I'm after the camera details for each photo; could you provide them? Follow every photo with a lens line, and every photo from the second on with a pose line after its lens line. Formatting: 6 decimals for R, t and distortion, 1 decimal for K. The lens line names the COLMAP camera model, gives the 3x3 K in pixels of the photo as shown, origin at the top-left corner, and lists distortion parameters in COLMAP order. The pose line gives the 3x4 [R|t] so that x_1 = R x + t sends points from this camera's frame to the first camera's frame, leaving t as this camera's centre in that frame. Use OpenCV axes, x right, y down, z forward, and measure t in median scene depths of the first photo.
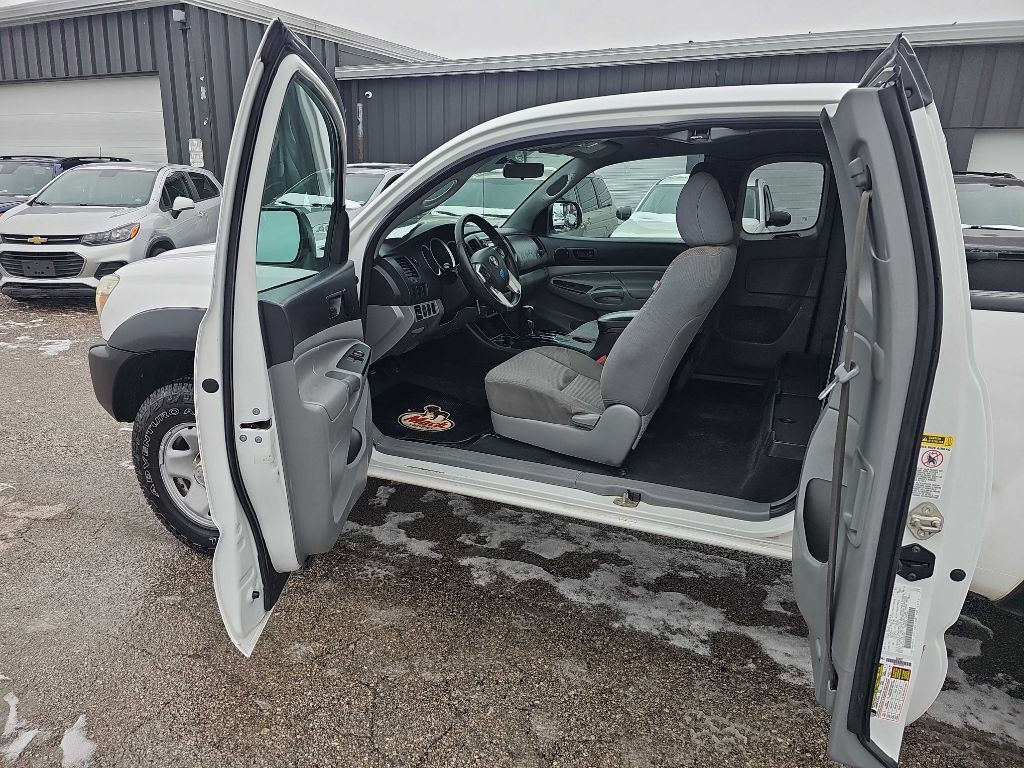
lens RADIAL K [[671.3, 0, 512.6], [0, 671.3, 387.0], [0, 0, 1]] dist [0.050726, -0.039943]
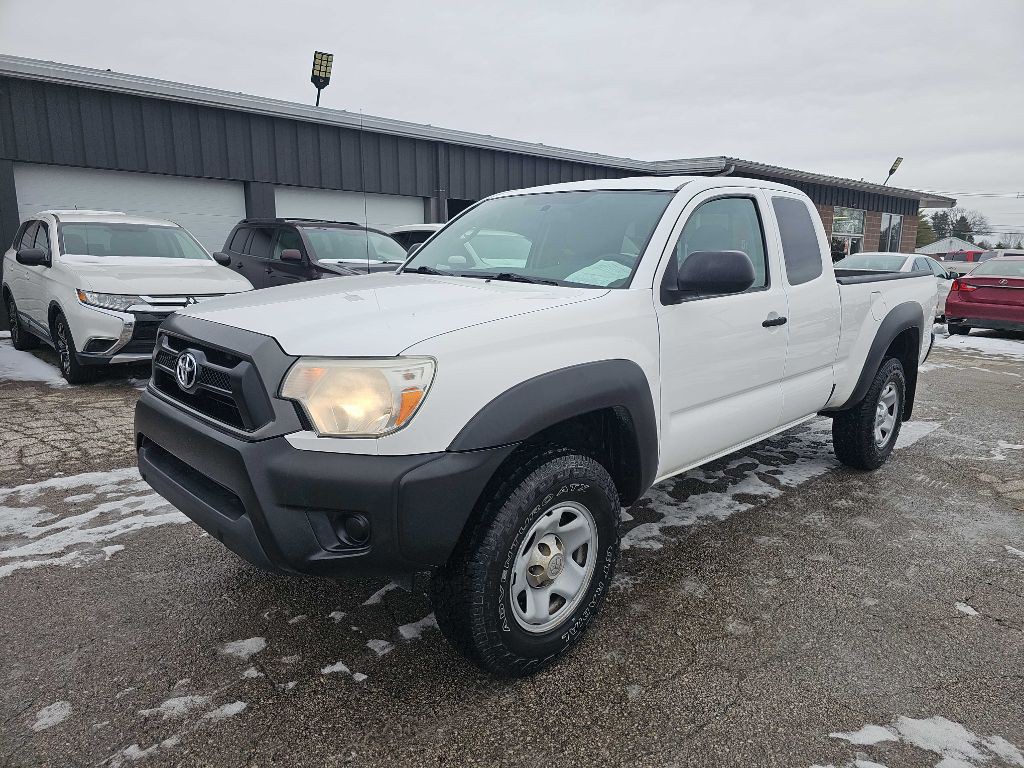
lens RADIAL K [[671.3, 0, 520.9], [0, 671.3, 393.1], [0, 0, 1]] dist [0.050726, -0.039943]
pose [[0.375288, -0.206735, 0.903559, -1.074969], [0.249656, 0.961330, 0.116260, -0.167221], [-0.892654, 0.181948, 0.412388, 0.592342]]
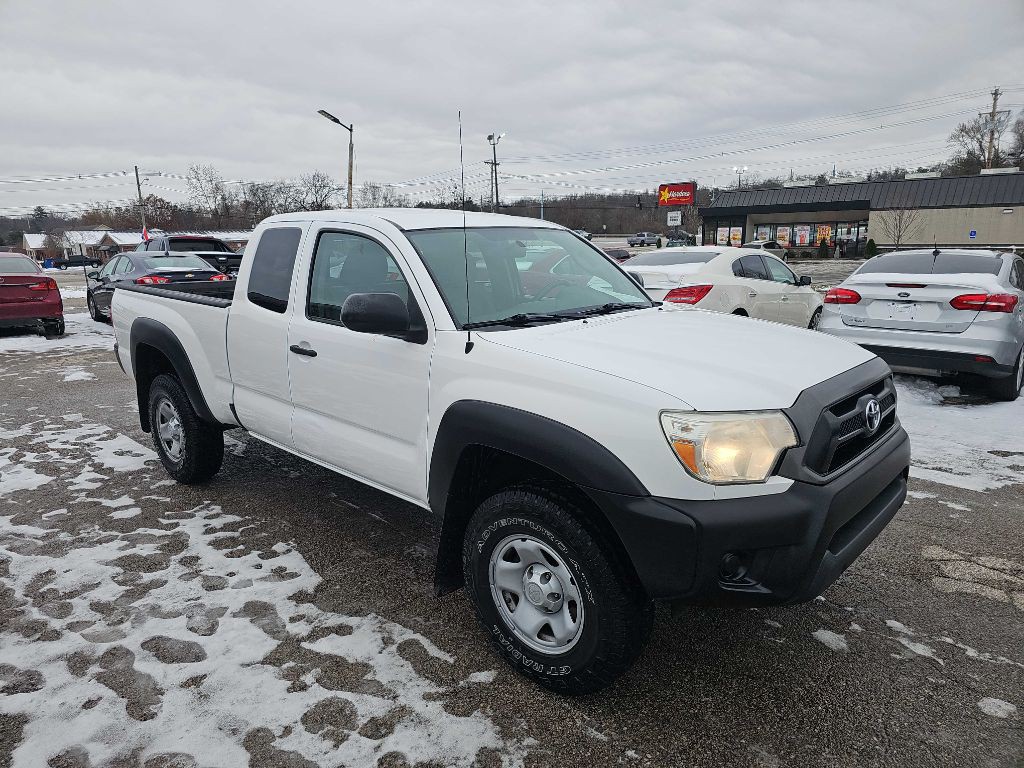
lens RADIAL K [[671.3, 0, 502.0], [0, 671.3, 397.6], [0, 0, 1]] dist [0.050726, -0.039943]
pose [[-0.938215, -0.088961, 0.334422, -0.391476], [0.093362, 0.865486, 0.492157, -0.656104], [-0.333221, 0.492971, -0.803706, 2.008844]]
